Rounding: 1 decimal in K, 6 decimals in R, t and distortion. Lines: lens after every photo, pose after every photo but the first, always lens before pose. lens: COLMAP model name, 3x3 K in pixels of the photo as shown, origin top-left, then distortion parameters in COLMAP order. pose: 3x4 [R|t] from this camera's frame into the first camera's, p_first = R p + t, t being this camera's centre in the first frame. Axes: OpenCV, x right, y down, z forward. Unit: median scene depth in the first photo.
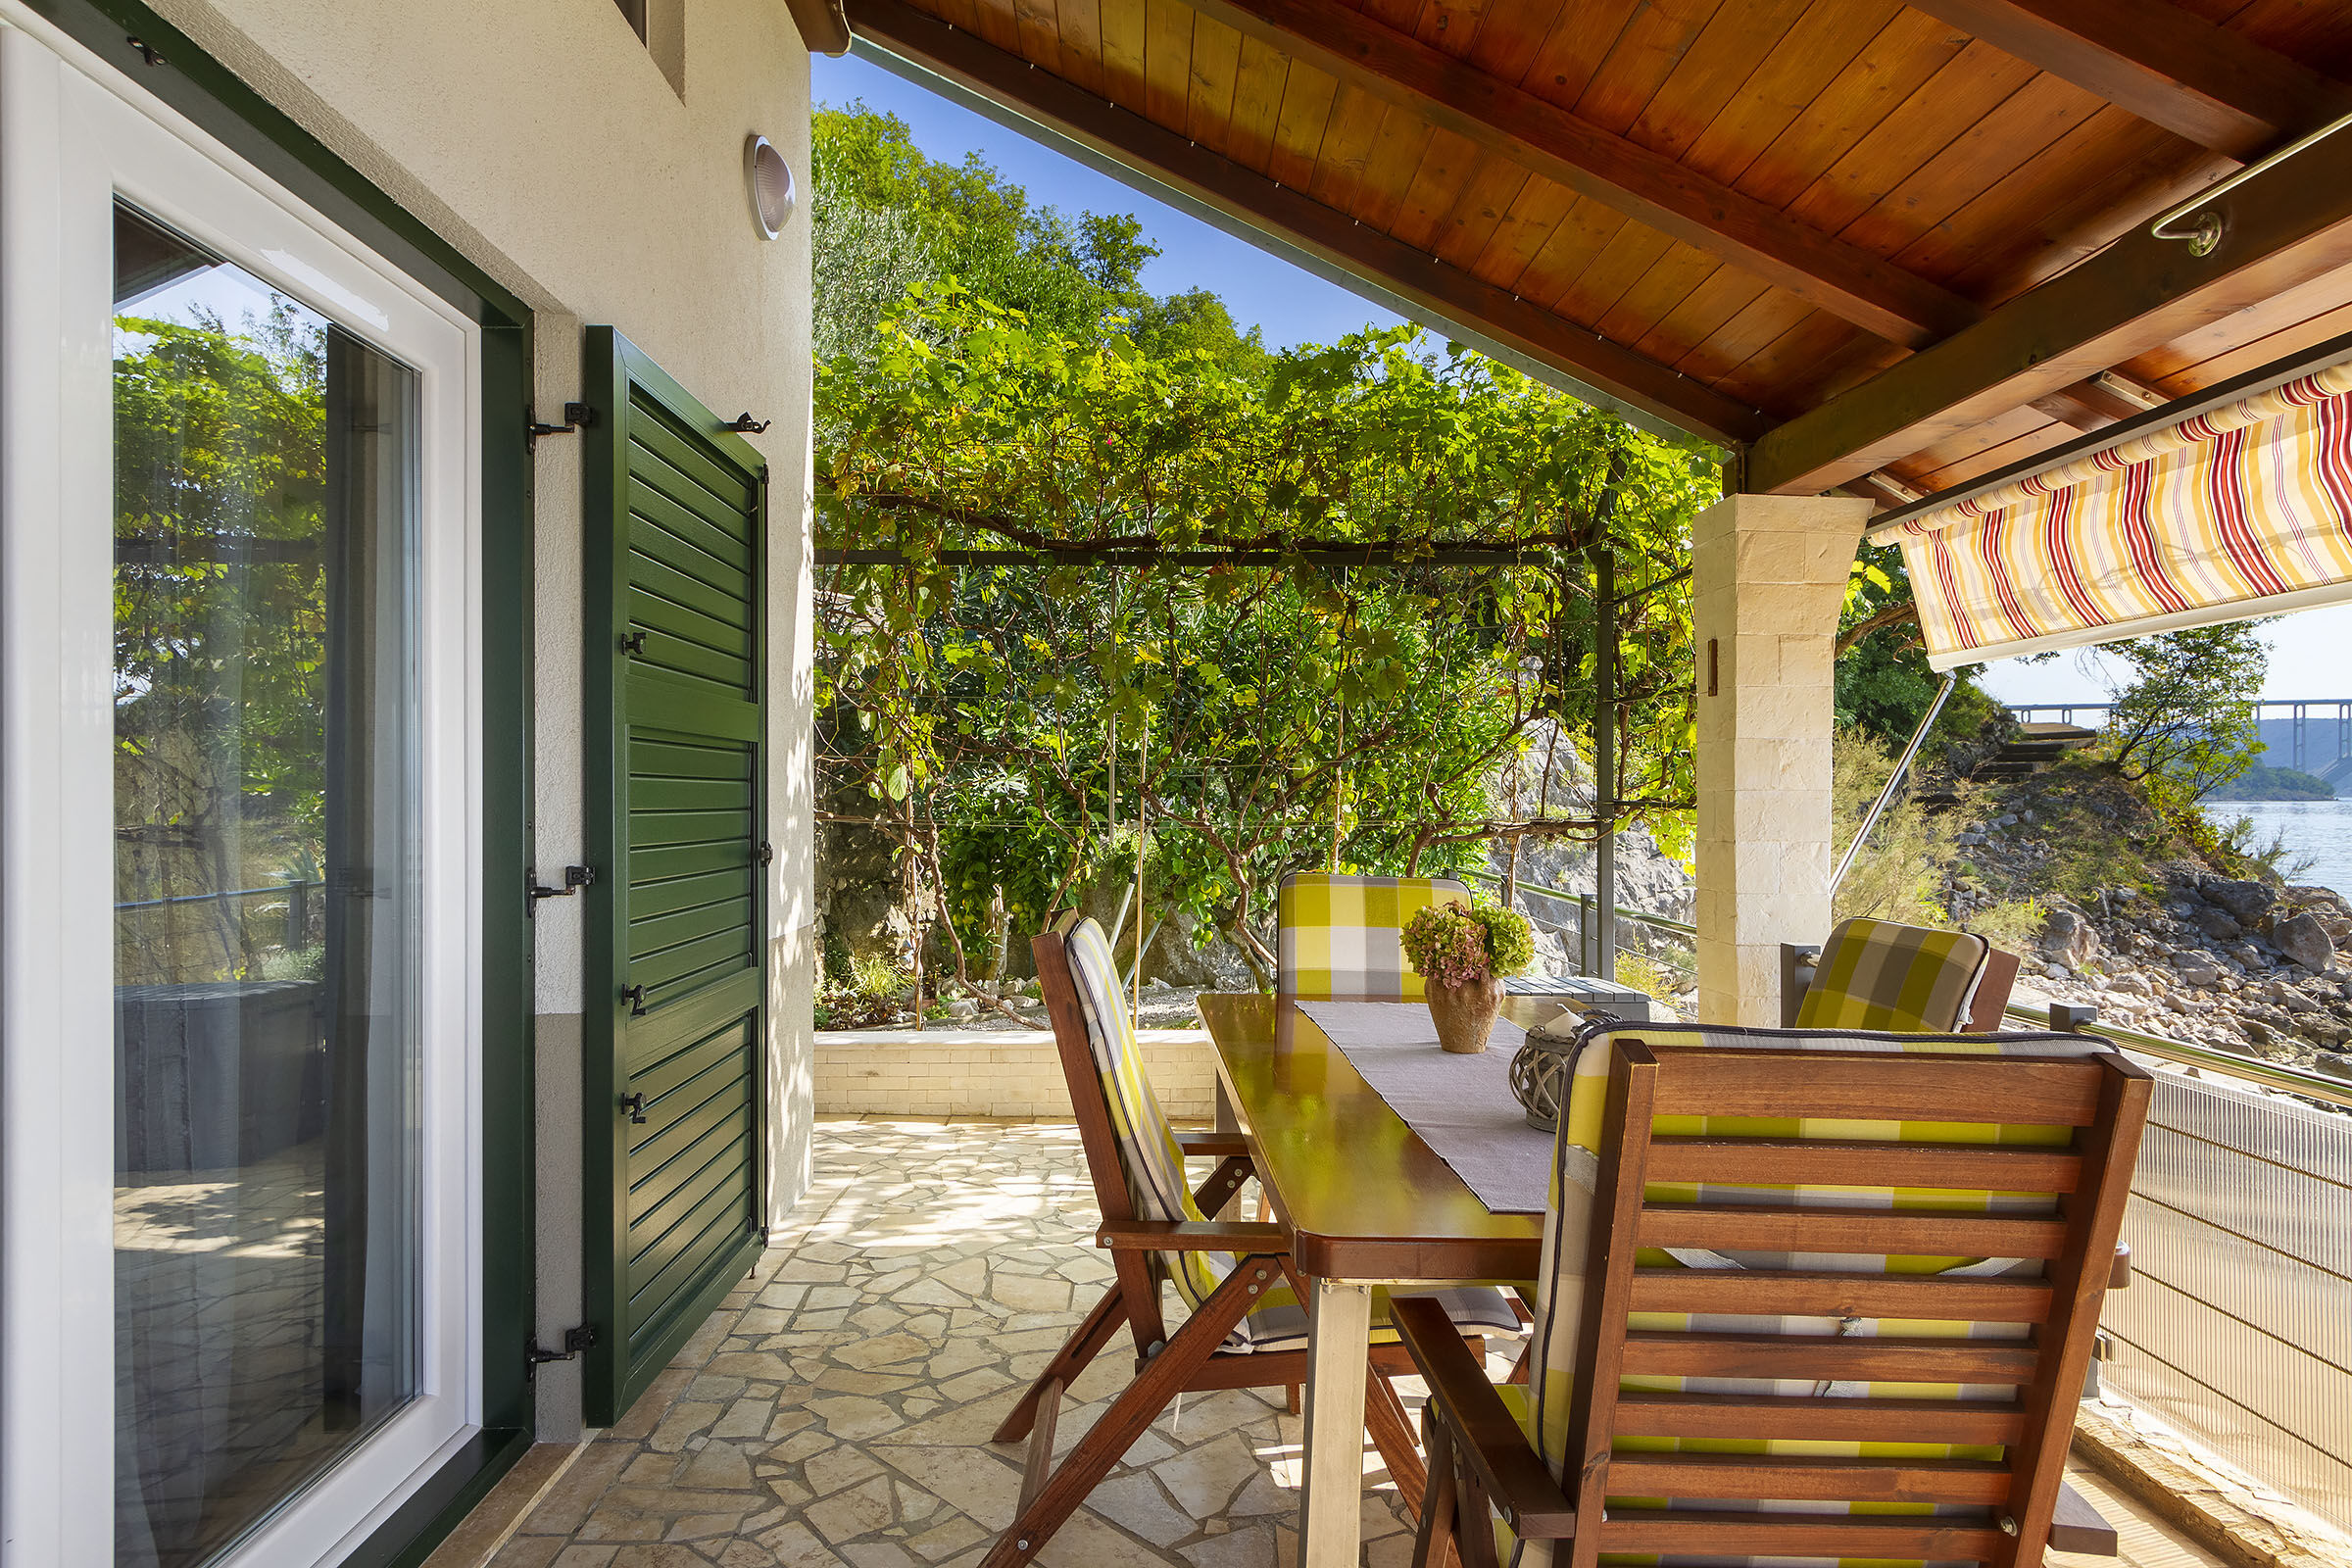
lens RADIAL K [[1330.9, 0, 1175.8], [0, 1330.9, 783.9], [0, 0, 1]] dist [0.001401, 0.001140]
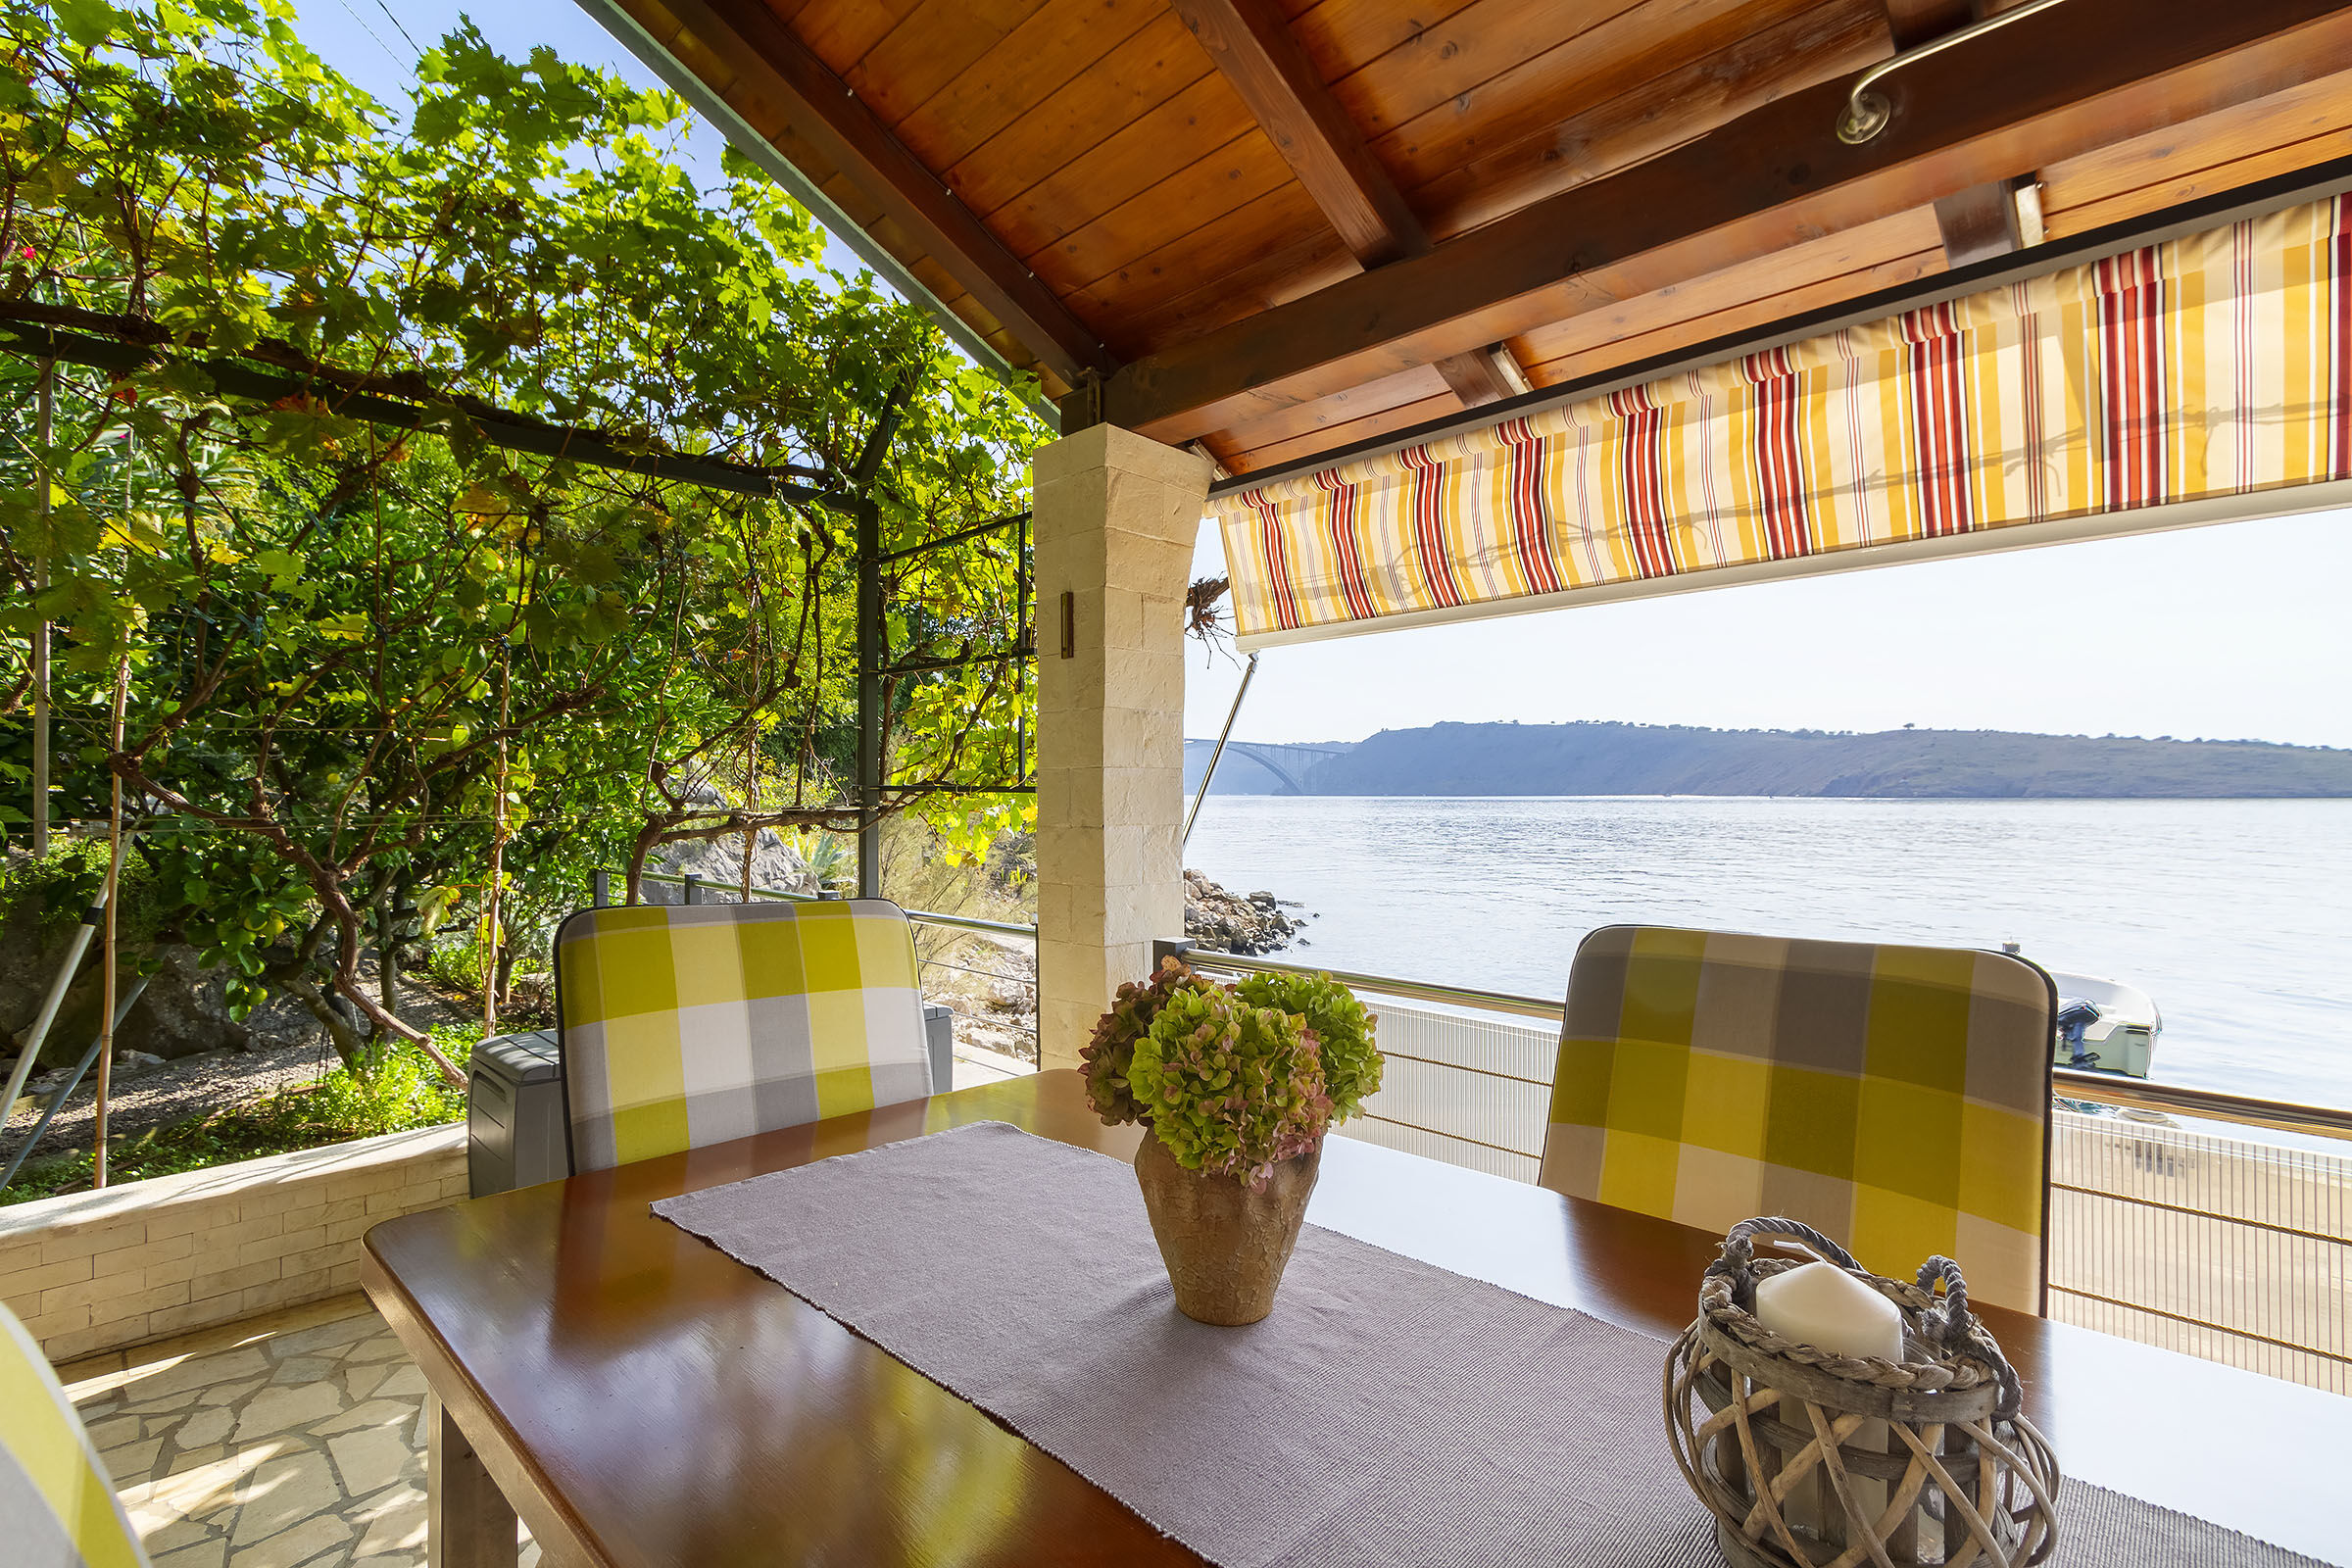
lens RADIAL K [[1071.7, 0, 1179.9], [0, 1071.7, 790.7], [0, 0, 1]] dist [0.002217, -0.000533]
pose [[0.717563, -0.002026, 0.696490, -0.030356], [-0.000812, 0.999993, 0.003745, 0.019497], [-0.696493, -0.003253, 0.717556, 0.526965]]
